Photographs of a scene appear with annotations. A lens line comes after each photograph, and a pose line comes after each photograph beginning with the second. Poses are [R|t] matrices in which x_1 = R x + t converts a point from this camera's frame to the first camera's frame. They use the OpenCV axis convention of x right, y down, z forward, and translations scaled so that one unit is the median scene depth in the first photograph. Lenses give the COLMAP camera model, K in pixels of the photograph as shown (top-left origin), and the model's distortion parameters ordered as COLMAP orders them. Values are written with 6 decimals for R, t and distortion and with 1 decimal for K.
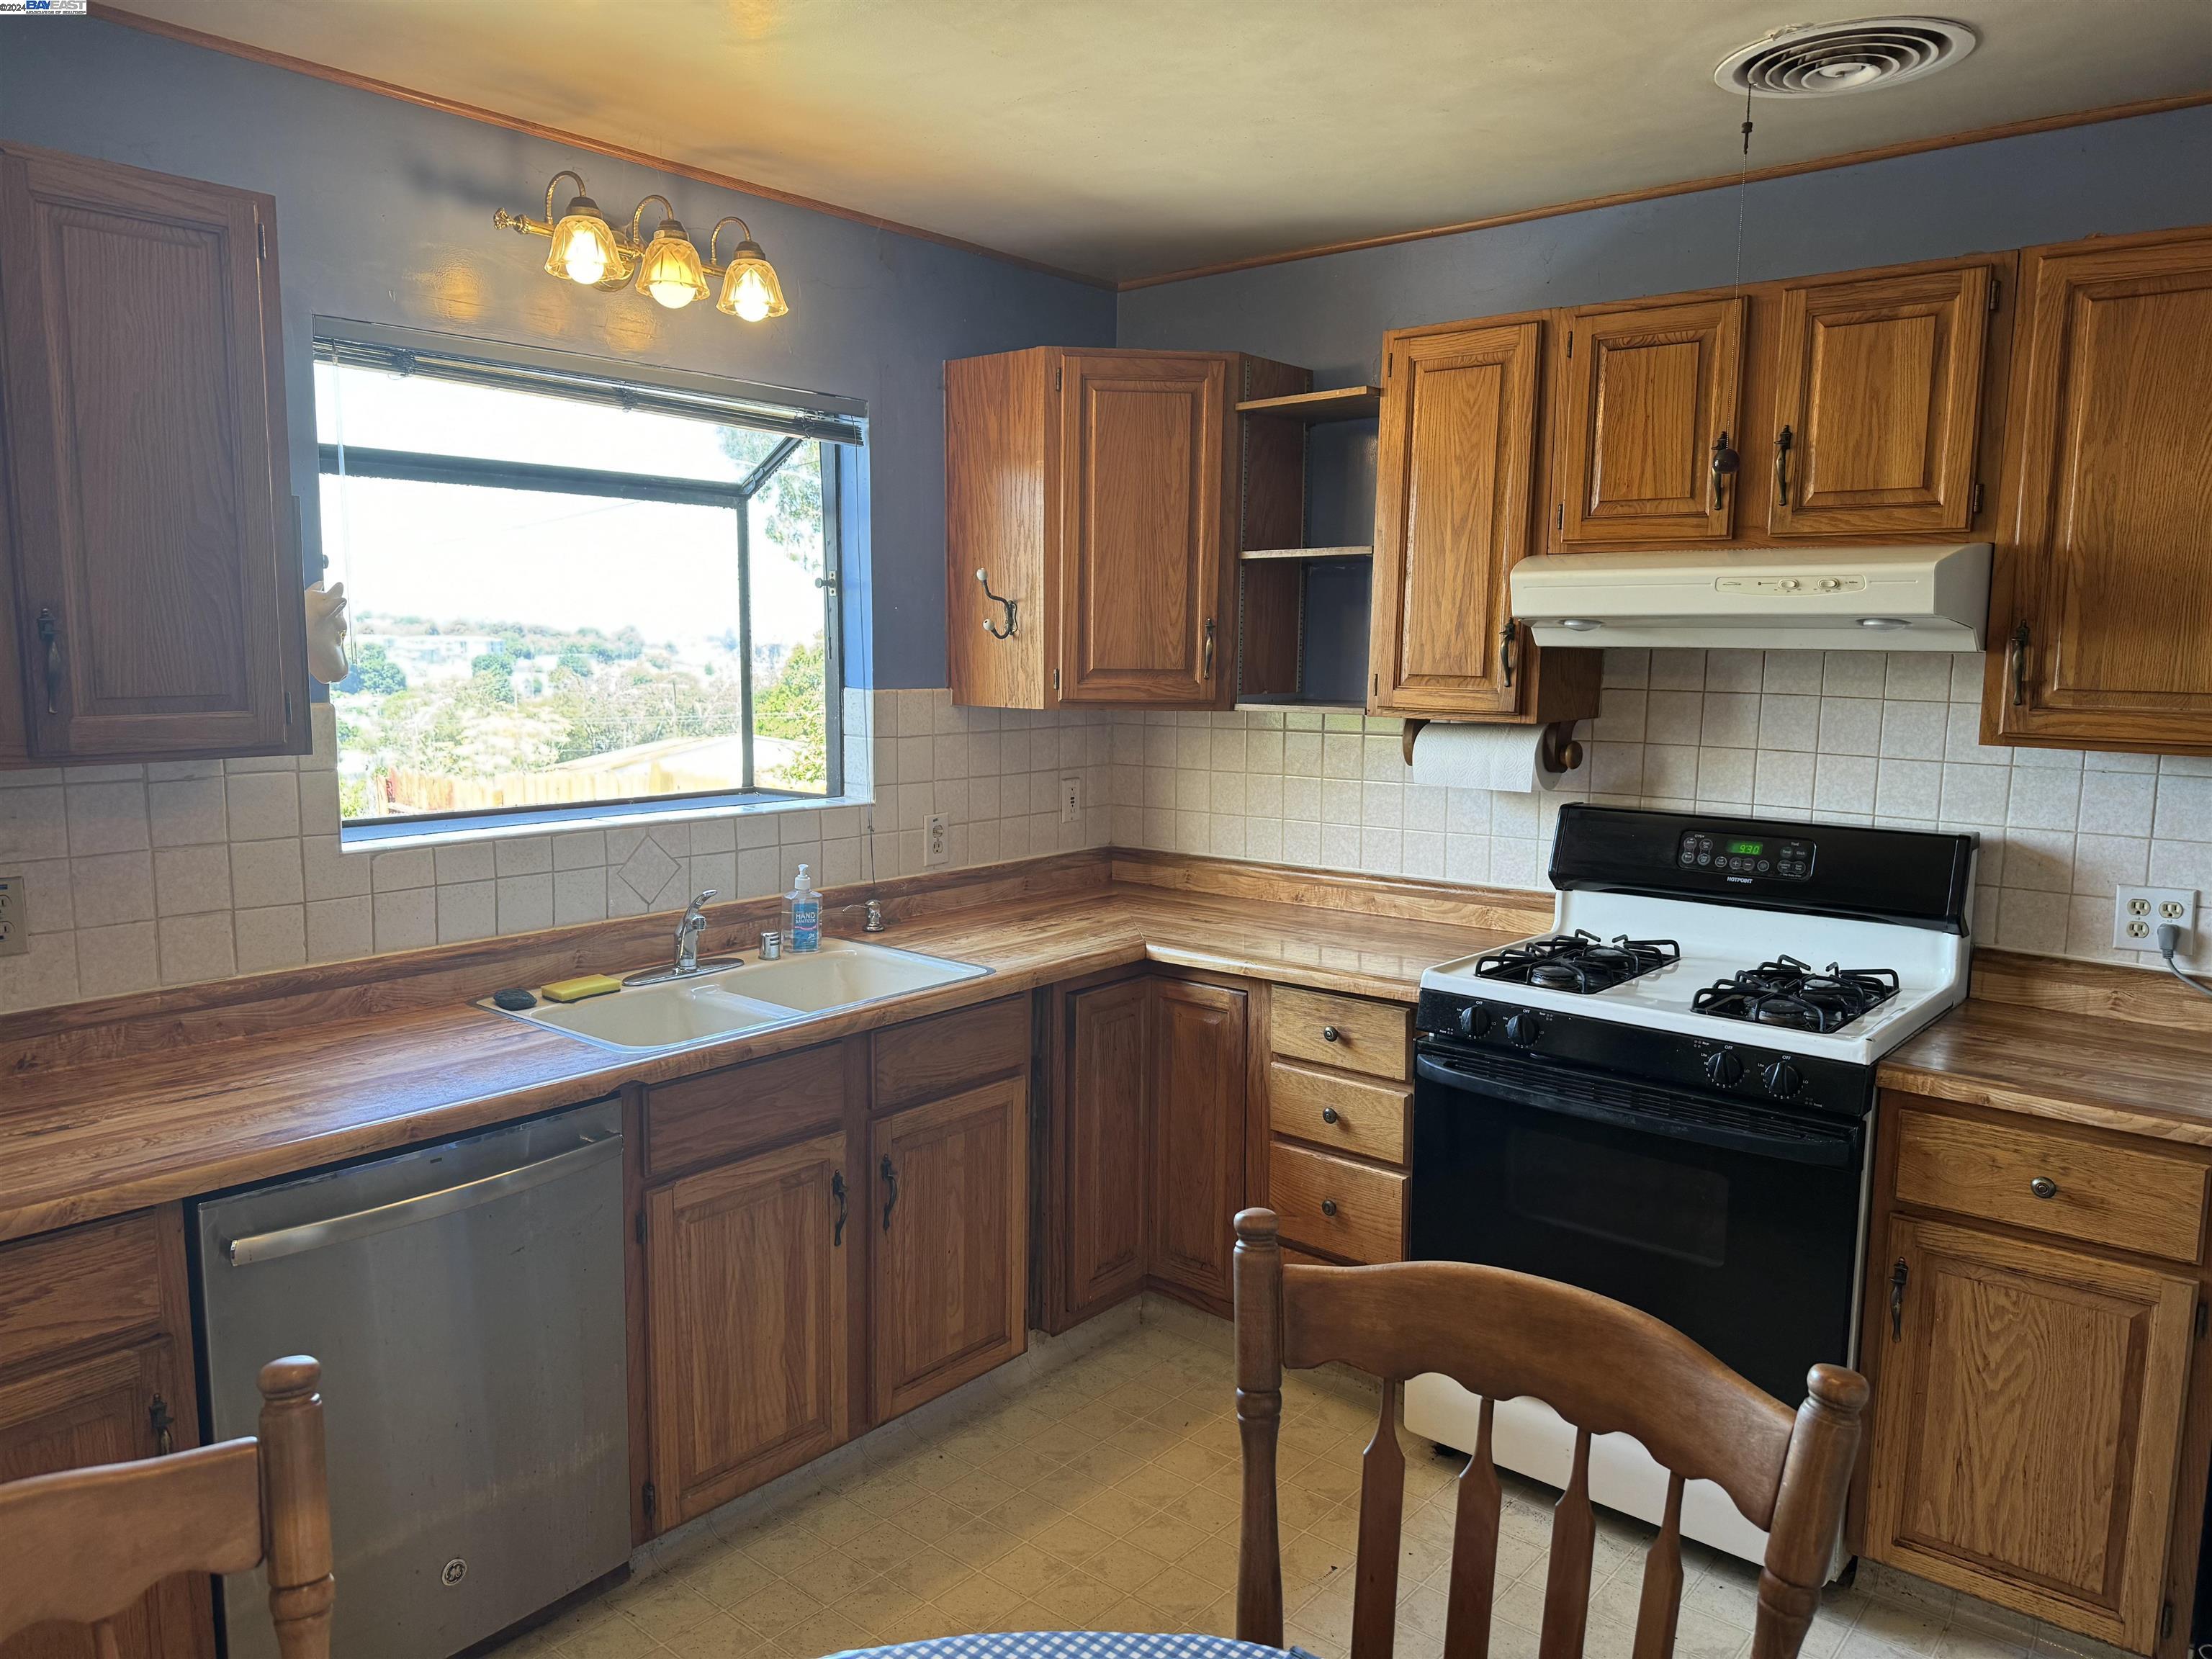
lens RADIAL K [[1595.2, 0, 1046.8], [0, 1595.2, 840.0], [0, 0, 1]] dist [0.033039, -0.041348]
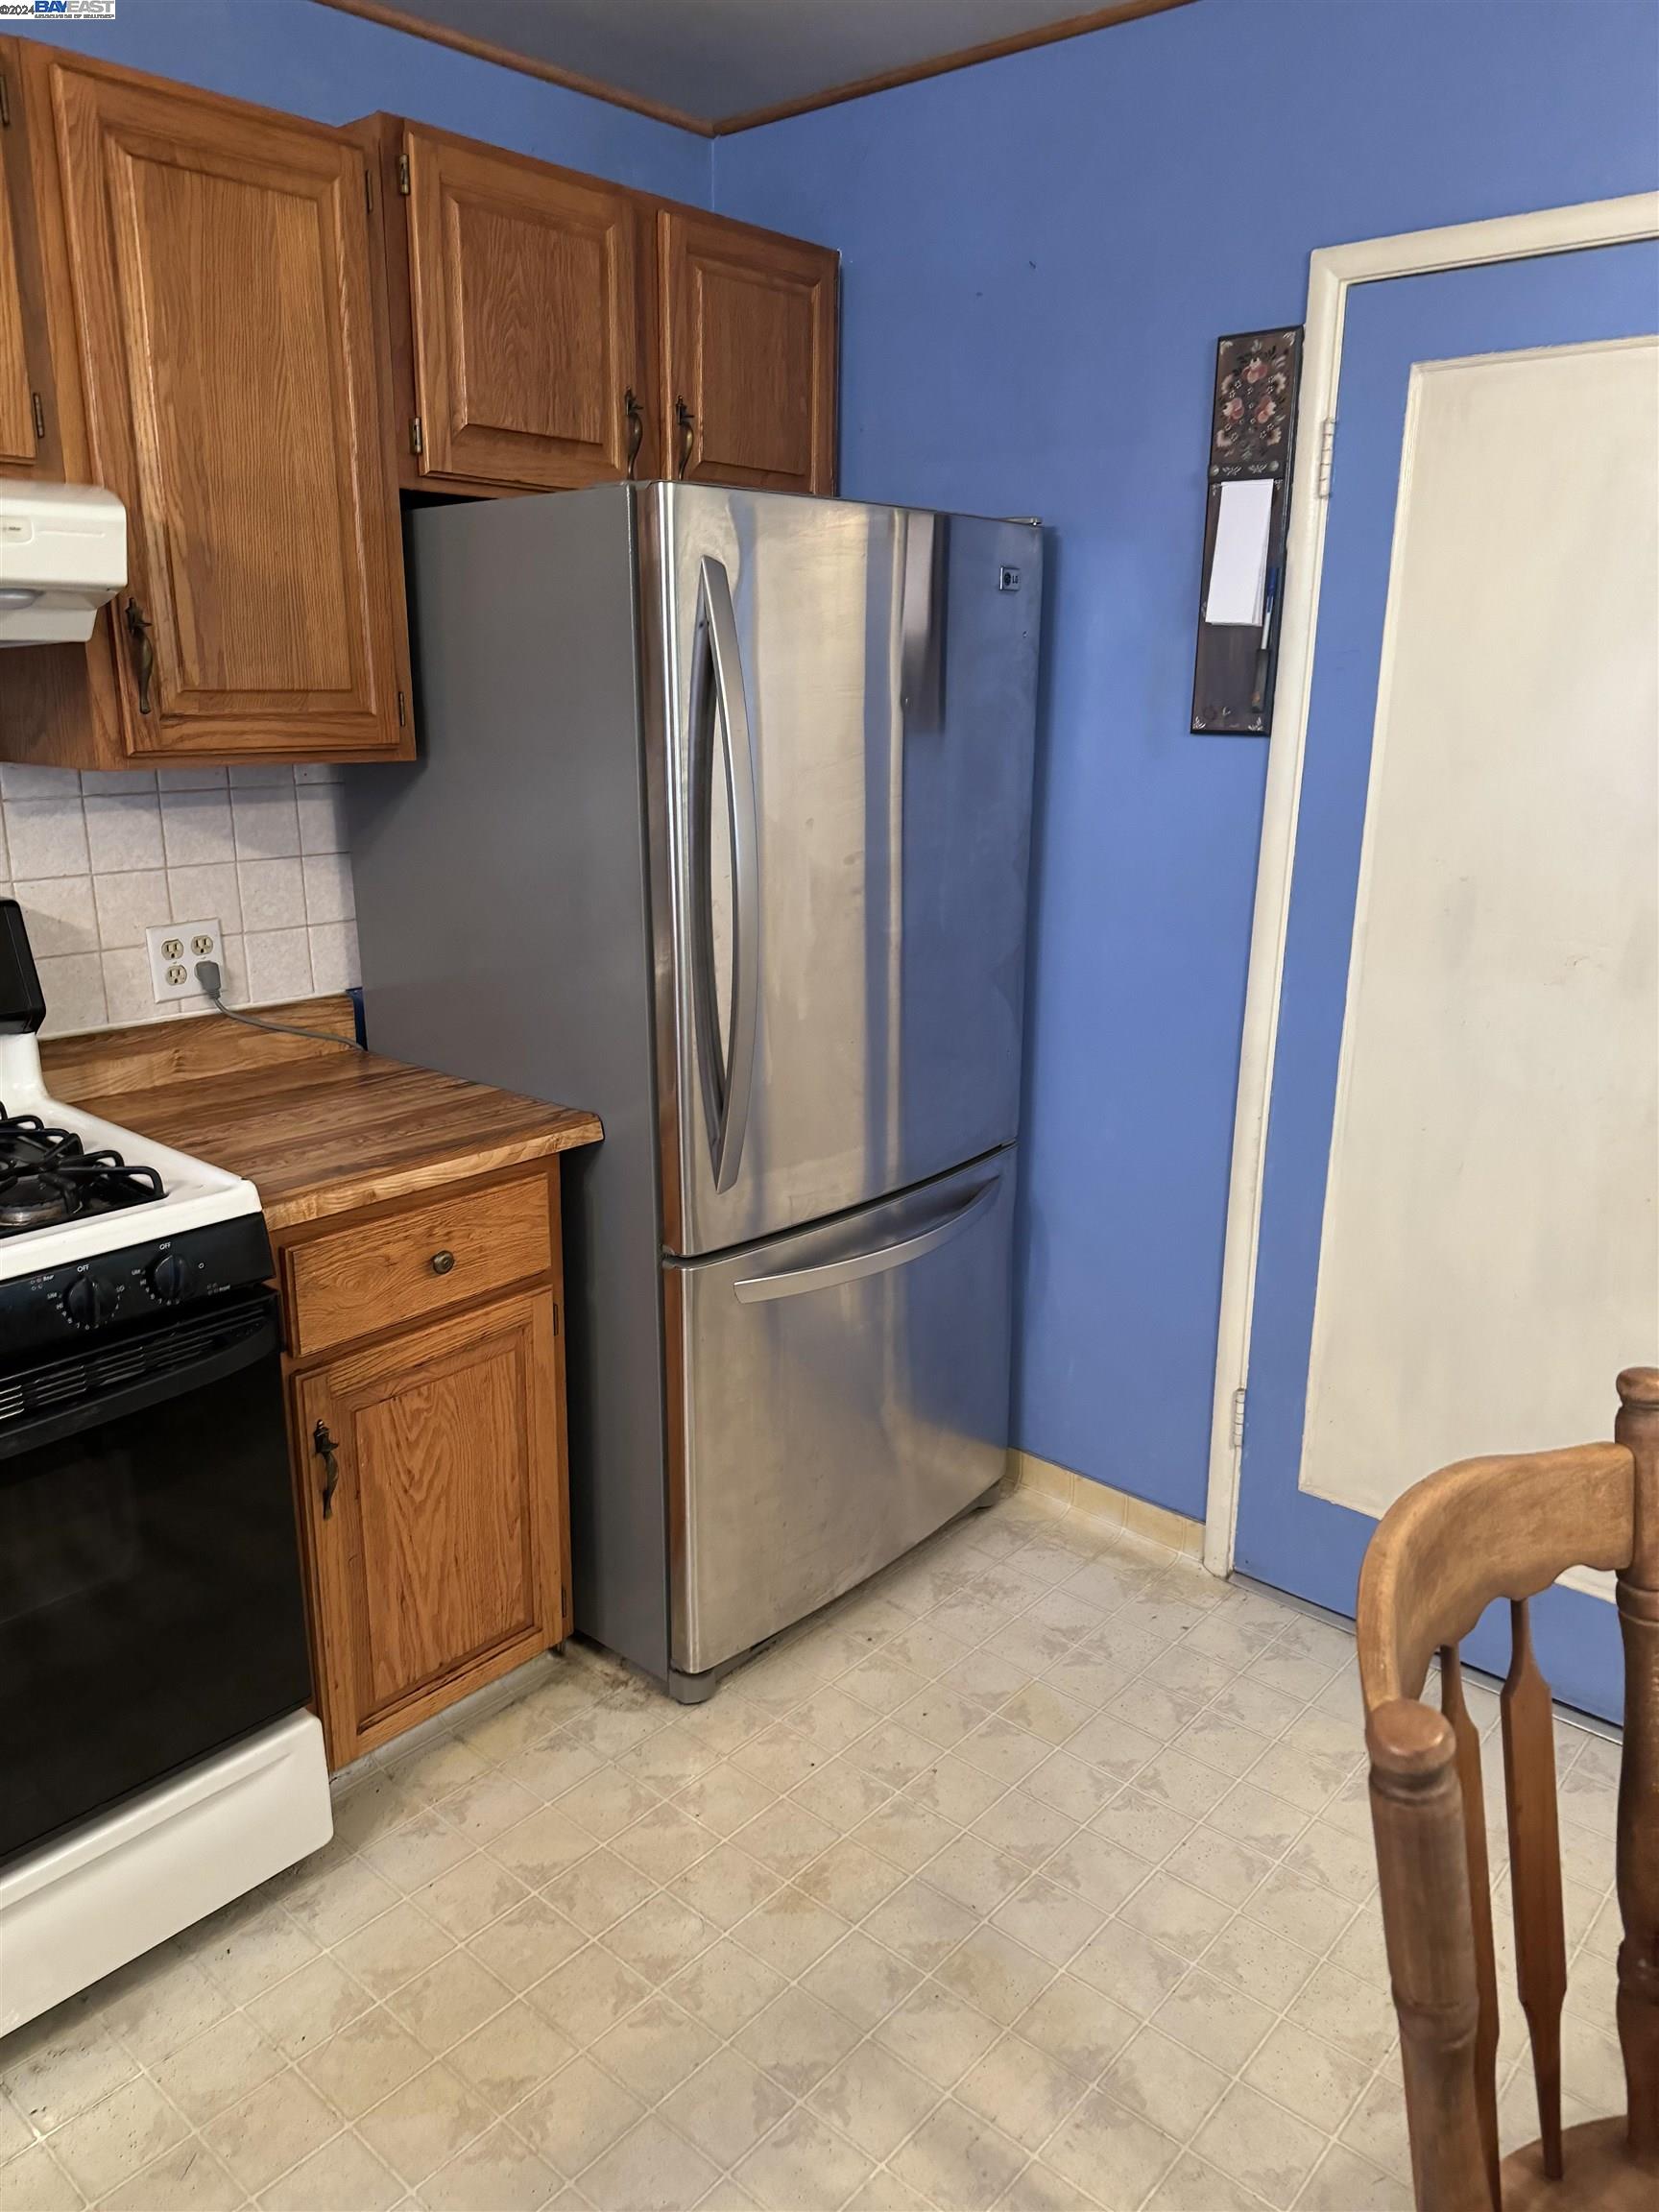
lens RADIAL K [[1580.2, 0, 834.7], [0, 1580.2, 1116.5], [0, 0, 1]] dist [0.127758, -0.176607]
pose [[-0.006380, -0.285480, 0.958363, -0.193475], [0.131981, 0.949759, 0.283795, -0.077808], [-0.991232, 0.128296, 0.031618, 0.684942]]
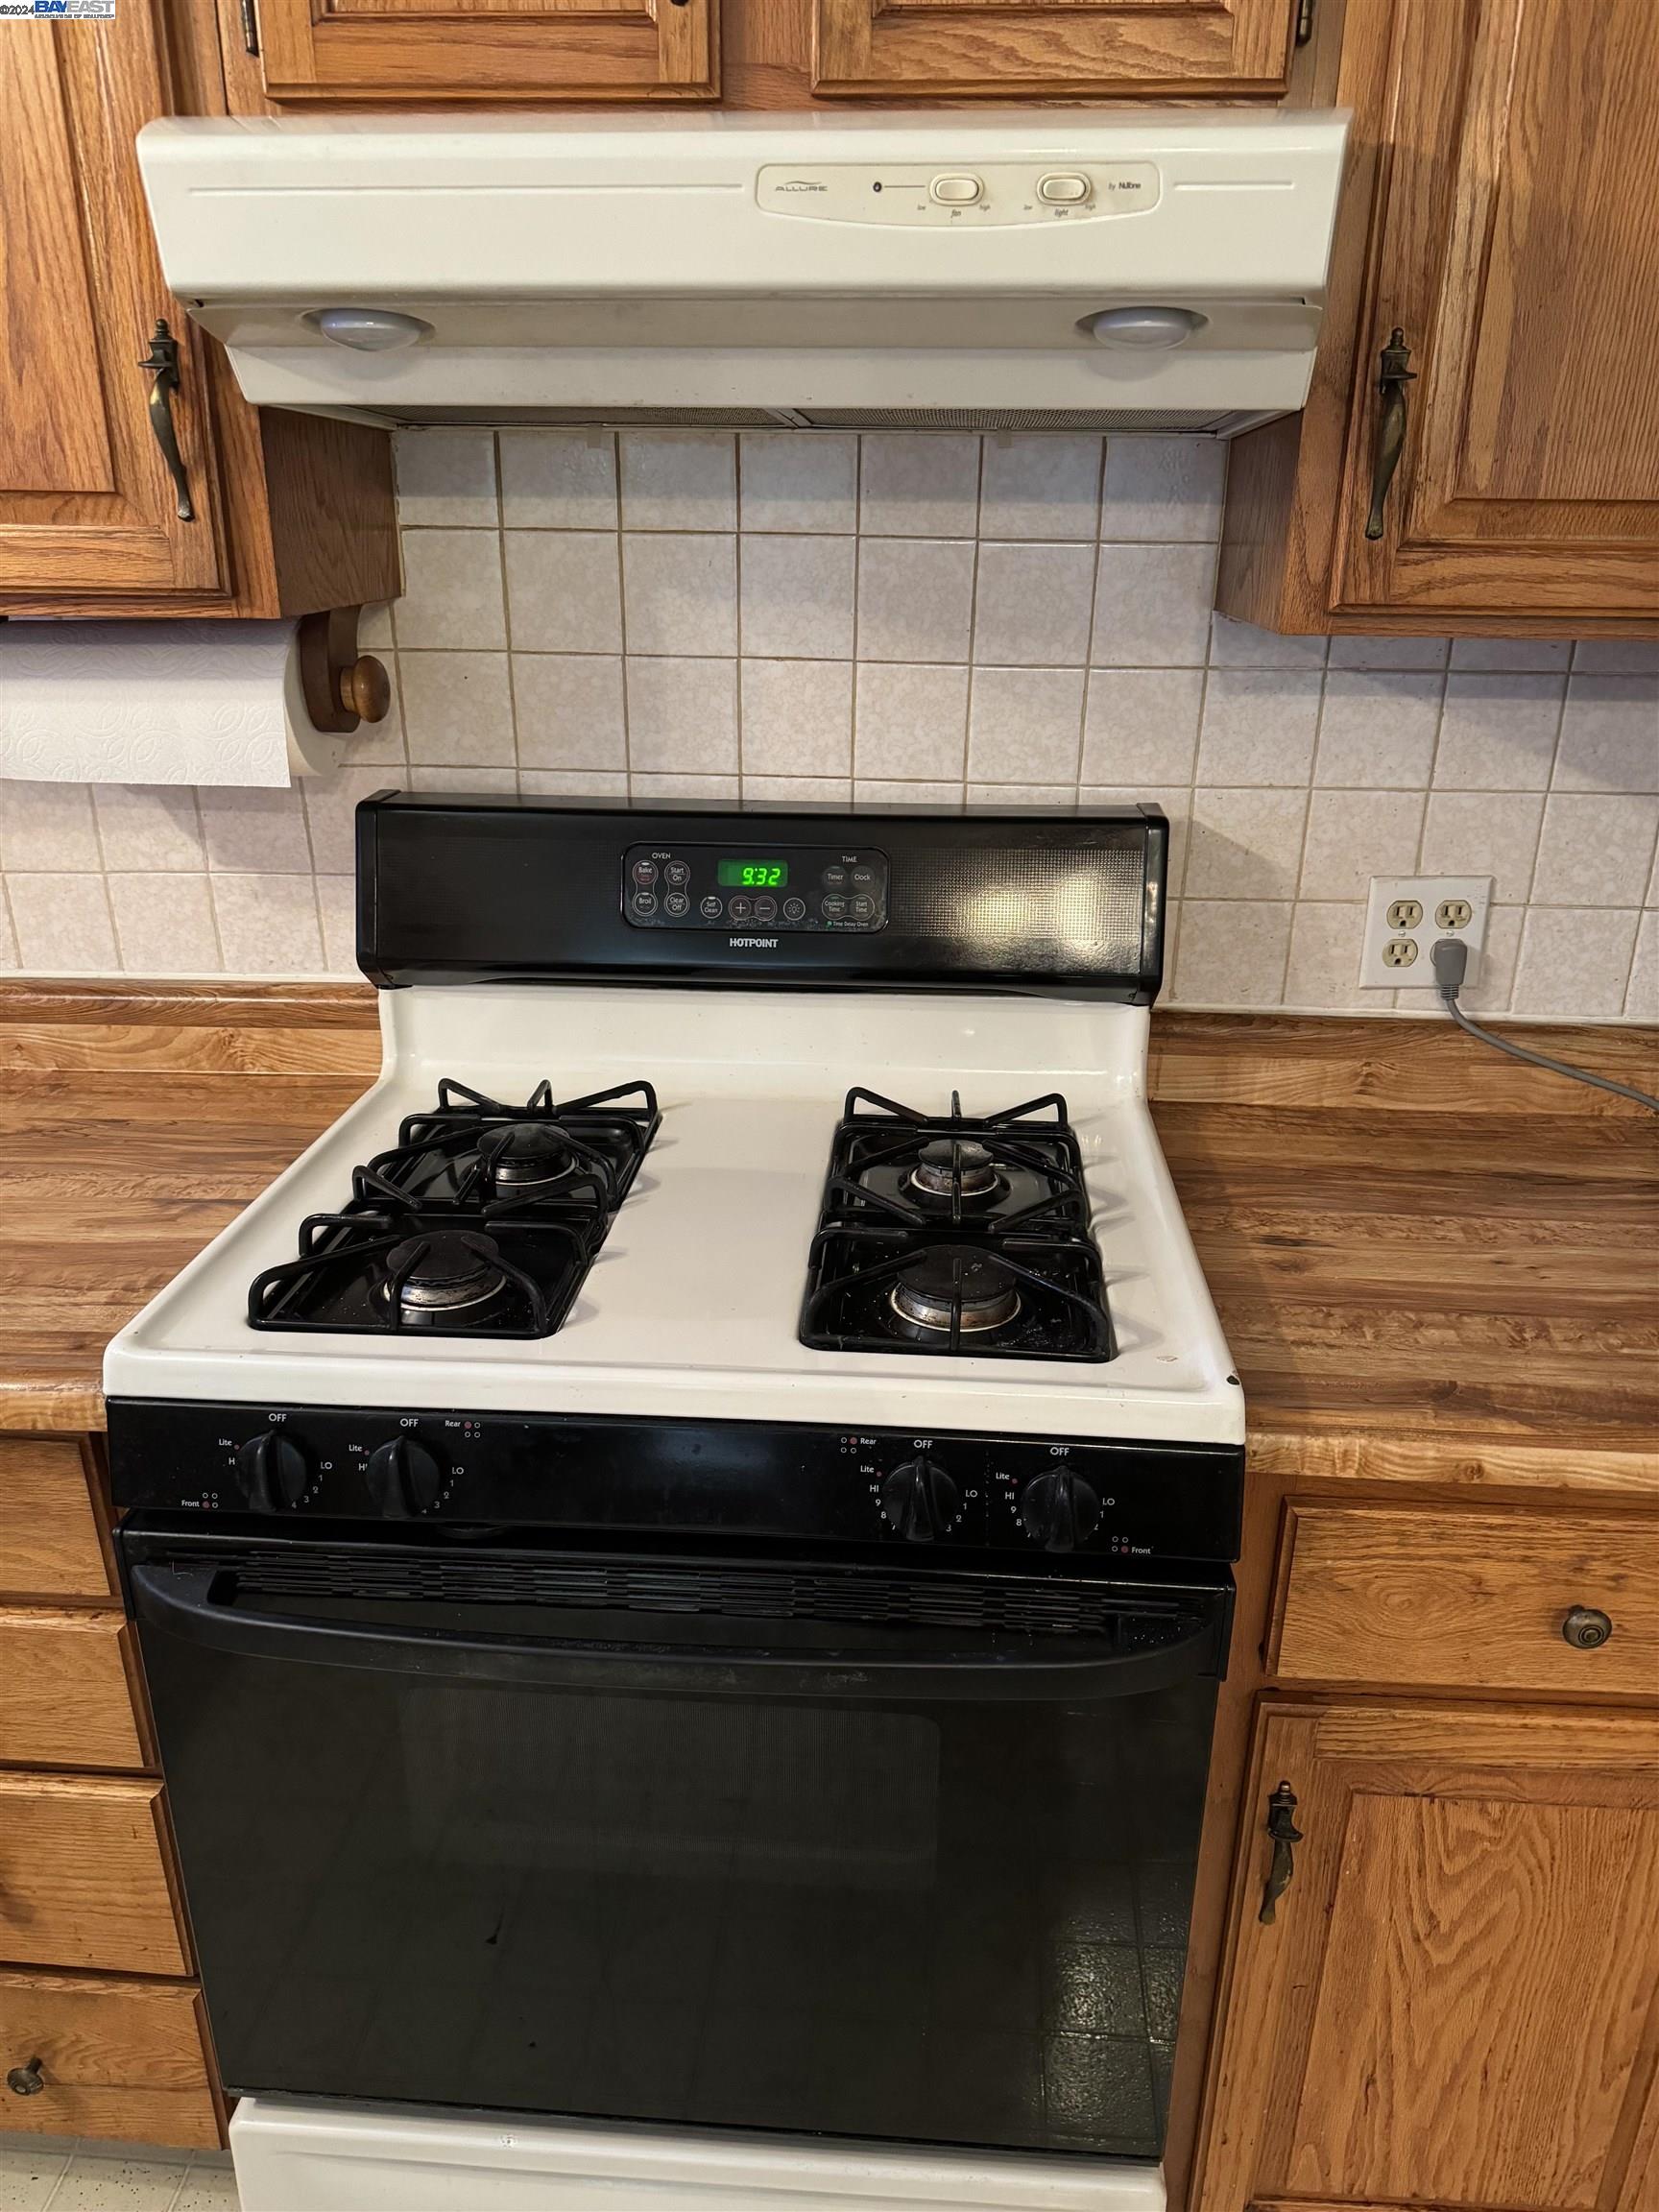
lens RADIAL K [[1595.2, 0, 836.9], [0, 1595.2, 1103.0], [0, 0, 1]] dist [0.033039, -0.041348]
pose [[0.786383, -0.224112, 0.575652, 0.199667], [0.081635, 0.961399, 0.262770, -0.063875], [-0.612321, -0.159645, 0.774323, 0.733849]]
